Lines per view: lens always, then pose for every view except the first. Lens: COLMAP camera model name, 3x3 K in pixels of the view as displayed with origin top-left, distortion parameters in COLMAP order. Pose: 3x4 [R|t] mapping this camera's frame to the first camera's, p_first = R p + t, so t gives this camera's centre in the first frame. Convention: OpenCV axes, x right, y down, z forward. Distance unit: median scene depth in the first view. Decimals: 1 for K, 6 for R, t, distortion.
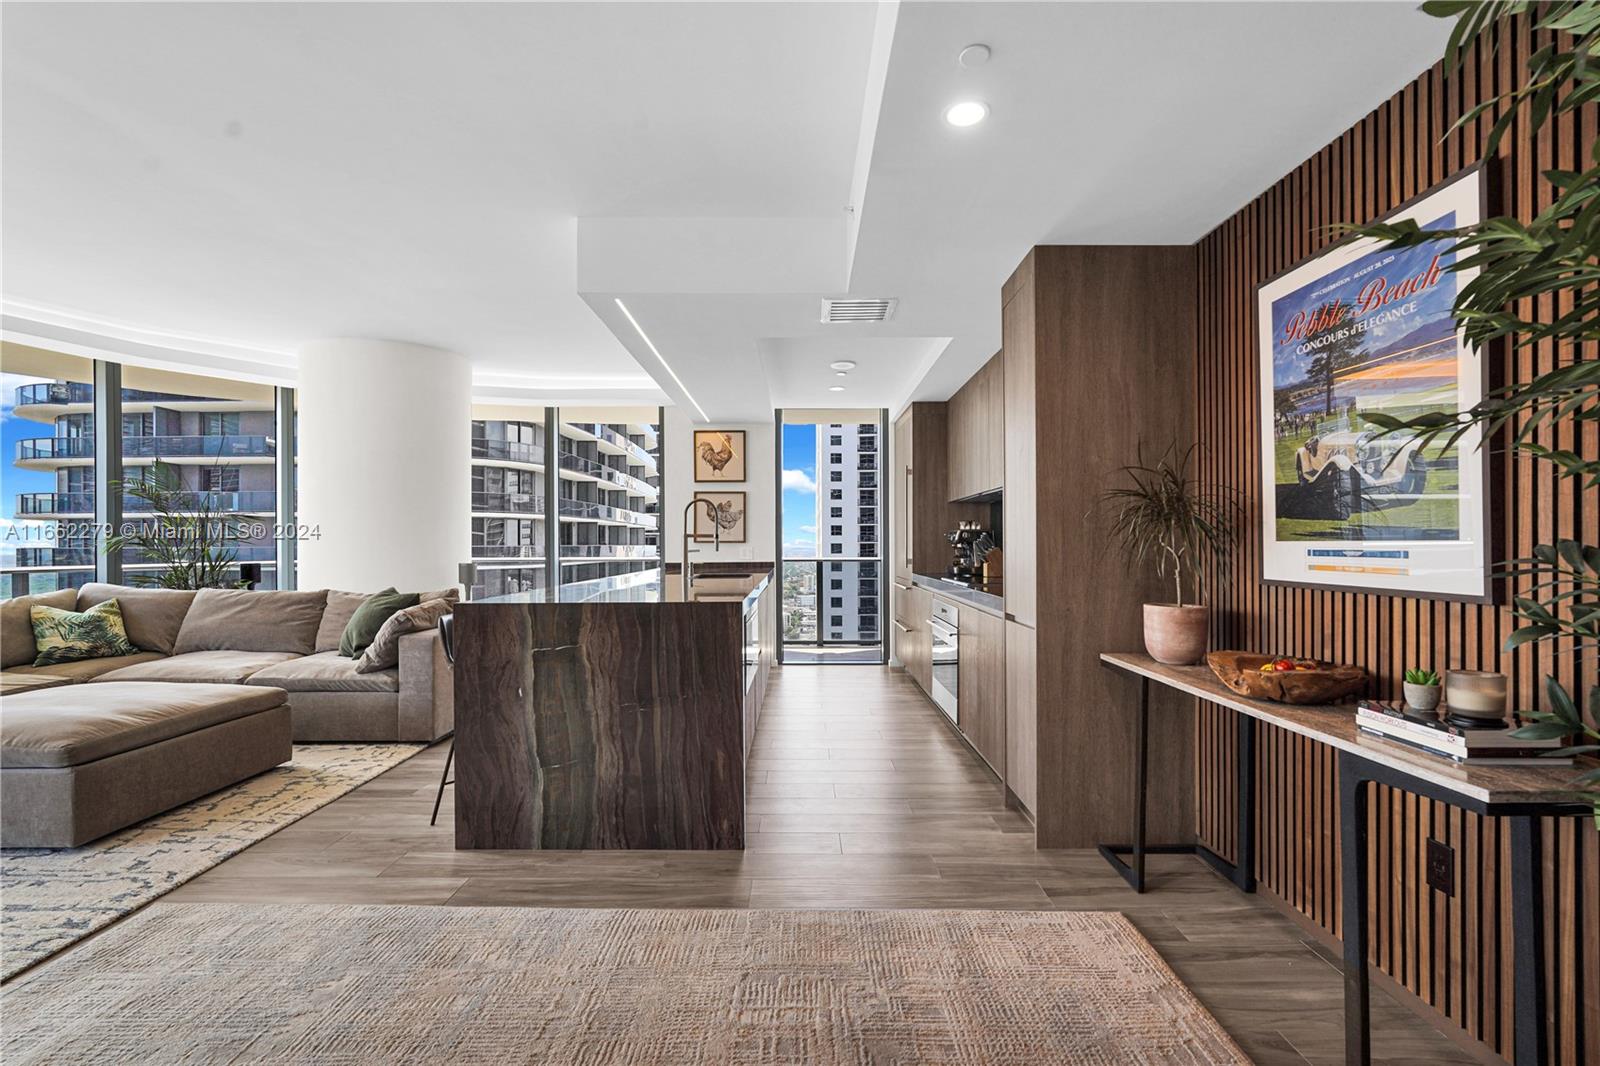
lens RADIAL K [[711.3, 0, 801.7], [0, 711.3, 546.1], [0, 0, 1]] dist [-0.018891, 0.008751]
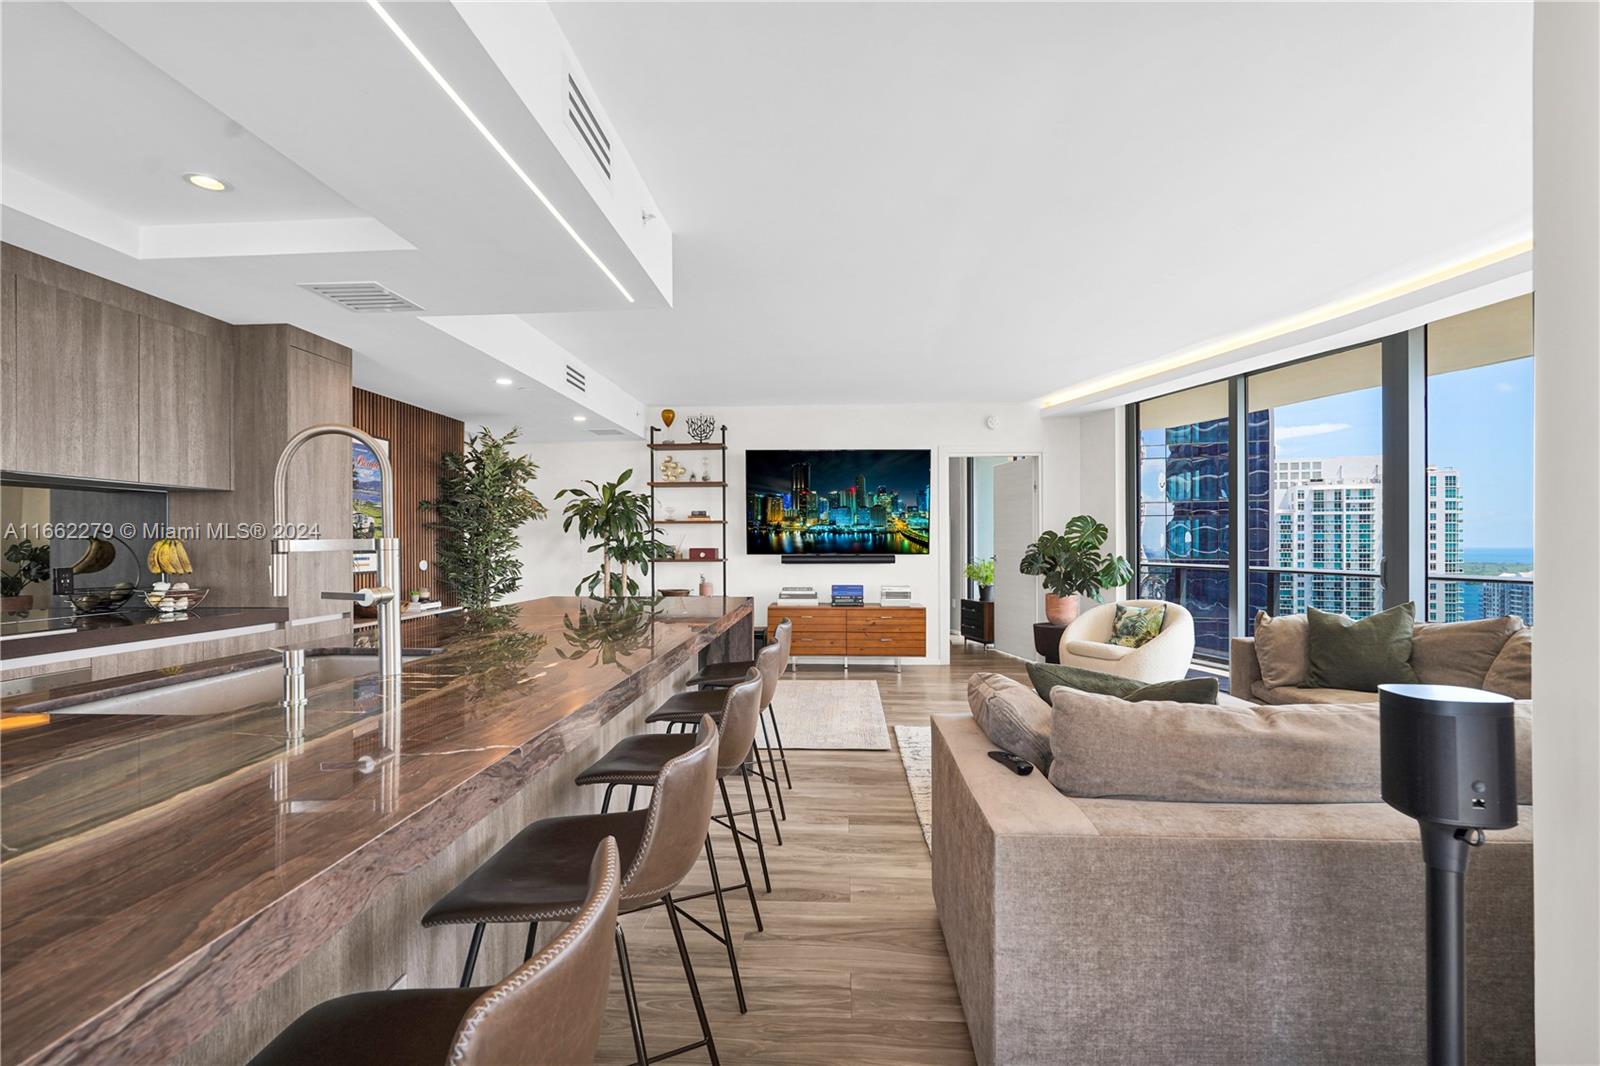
lens RADIAL K [[714.1, 0, 801.5], [0, 714.1, 547.0], [0, 0, 1]] dist [-0.020263, 0.009565]
pose [[-0.997952, 0.006033, 0.063687, -0.620584], [0.006503, 0.999953, 0.007175, -0.025403], [-0.063640, 0.007574, -0.997944, 2.205527]]
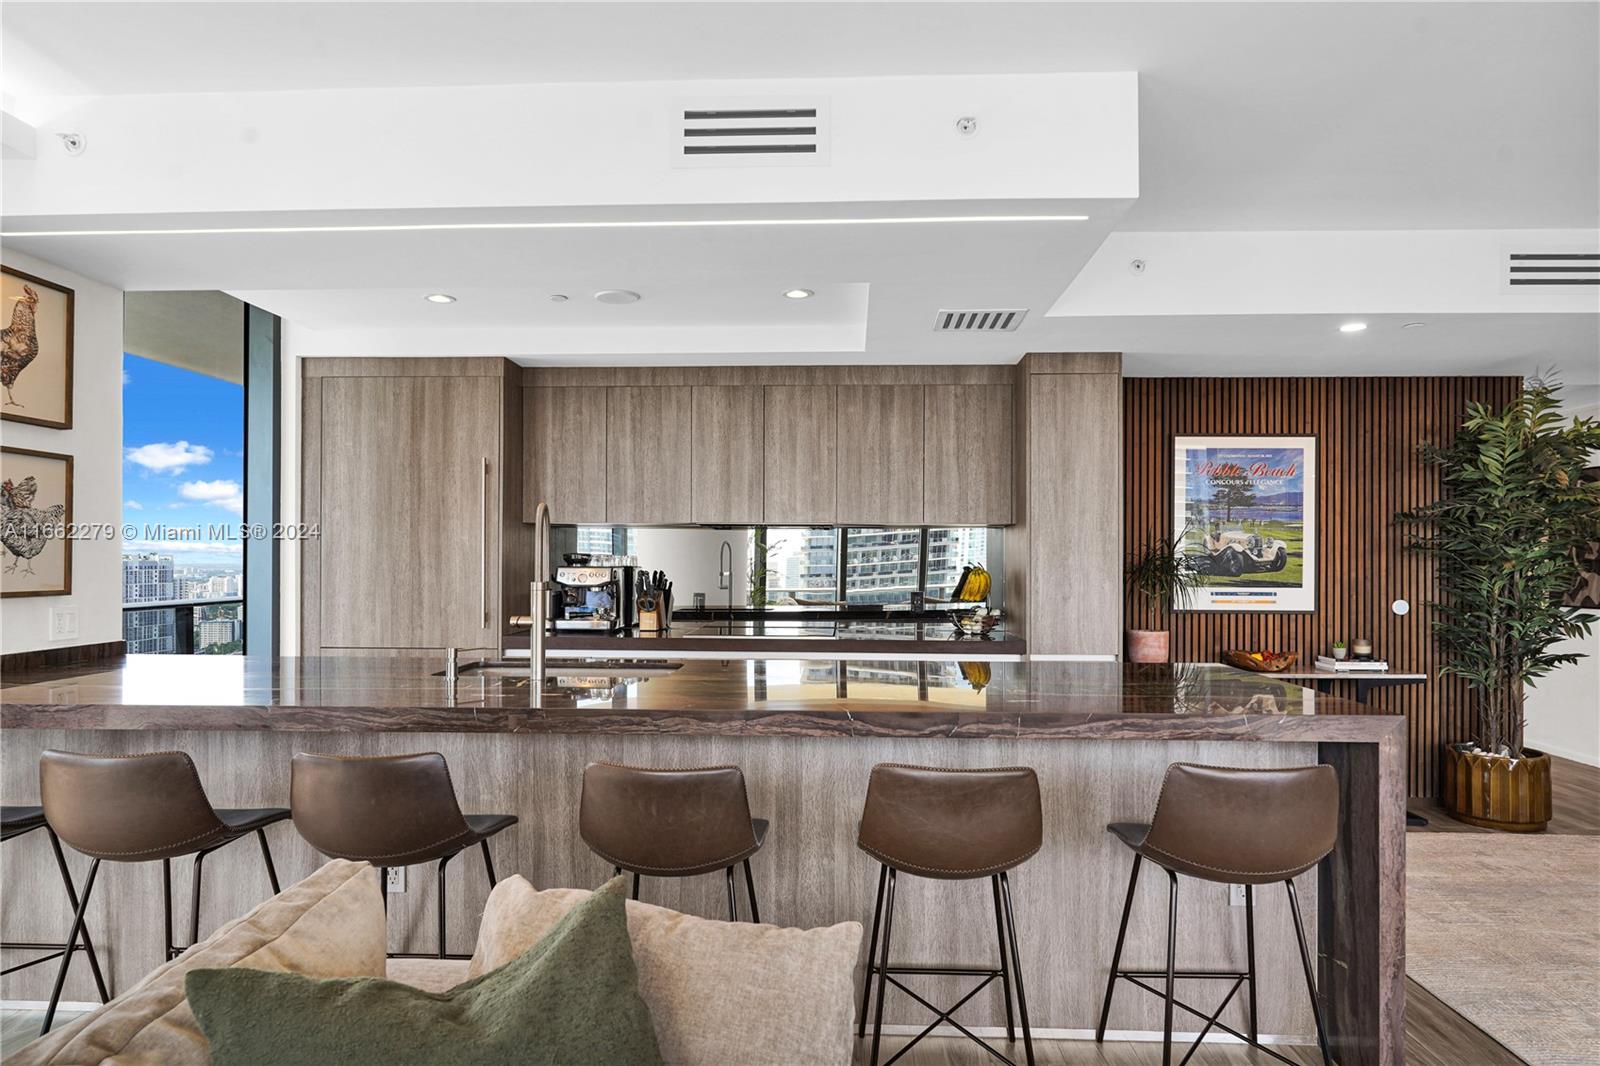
lens RADIAL K [[928.0, 0, 801.3], [0, 928.0, 558.8], [0, 0, 1]] dist [-0.006661, 0.004460]
pose [[0.054674, 0.002770, 0.998500, -1.232635], [-0.001341, 0.999995, -0.002701, -0.051845], [-0.998503, -0.001192, 0.054678, 1.367581]]
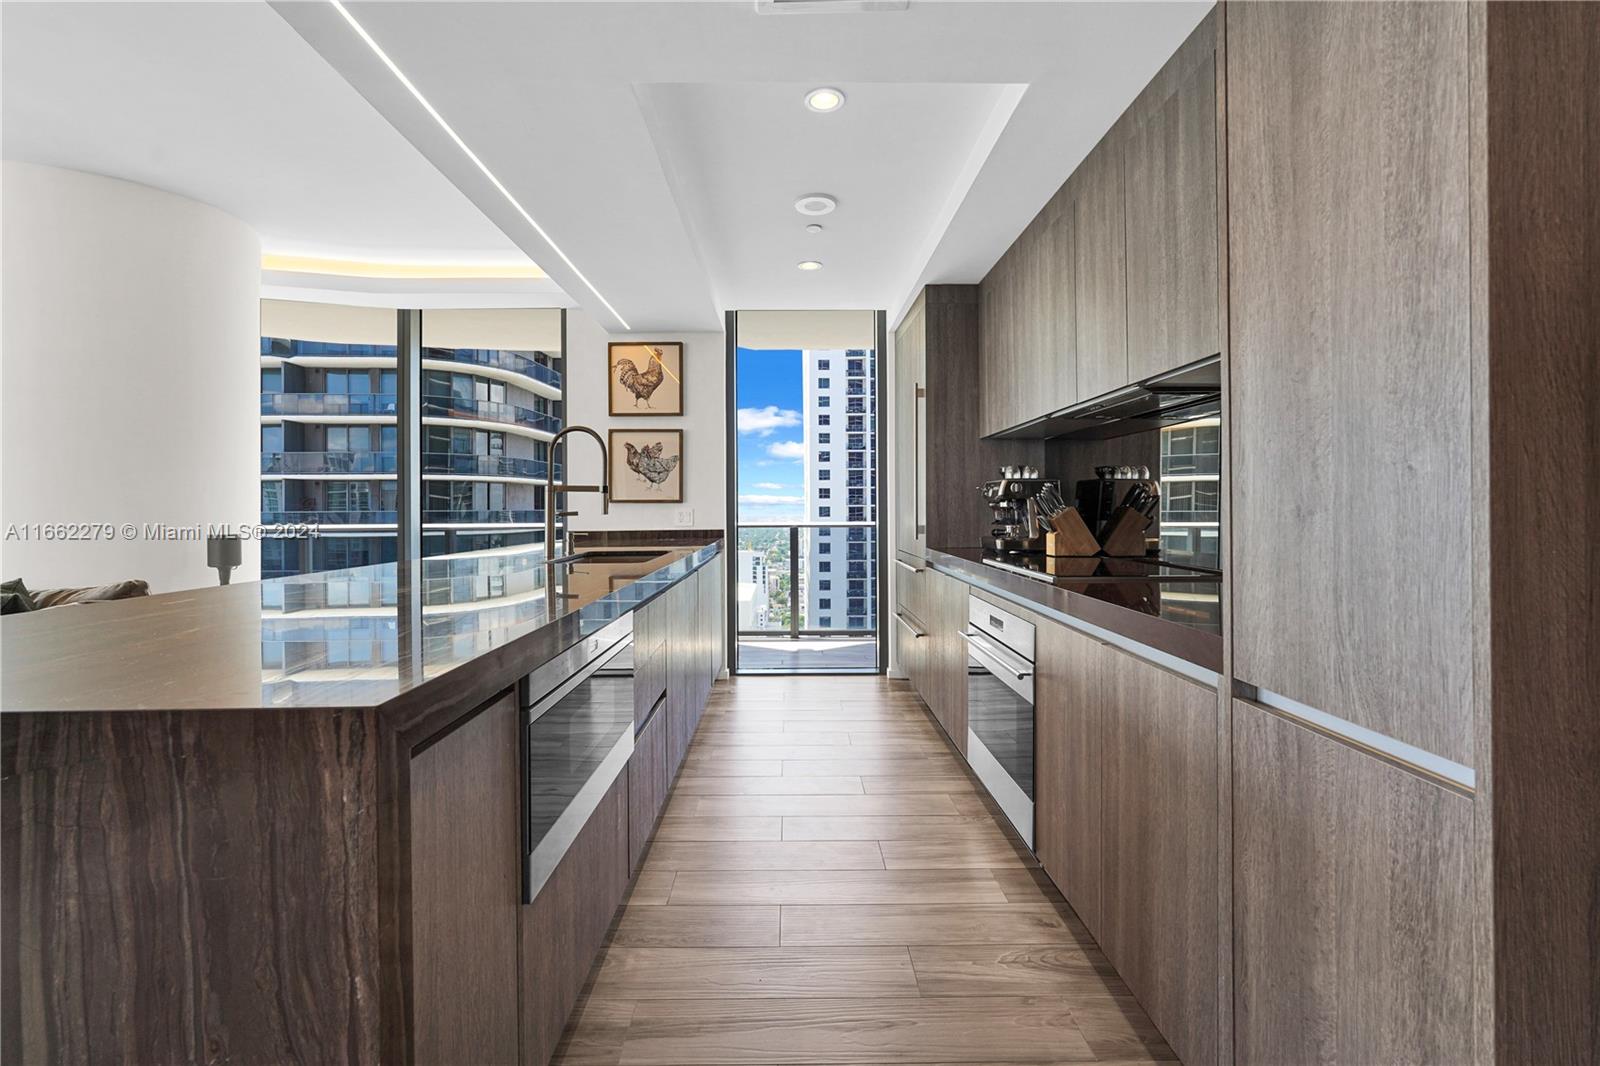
lens RADIAL K [[715.3, 0, 794.3], [0, 715.3, 506.4], [0, 0, 1]] dist [-0.019356, 0.010205]
pose [[0.999982, -0.001444, 0.005900, 0.062181], [0.001472, 0.999988, -0.004735, 0.006112], [-0.005893, 0.004744, 0.999971, 0.680078]]
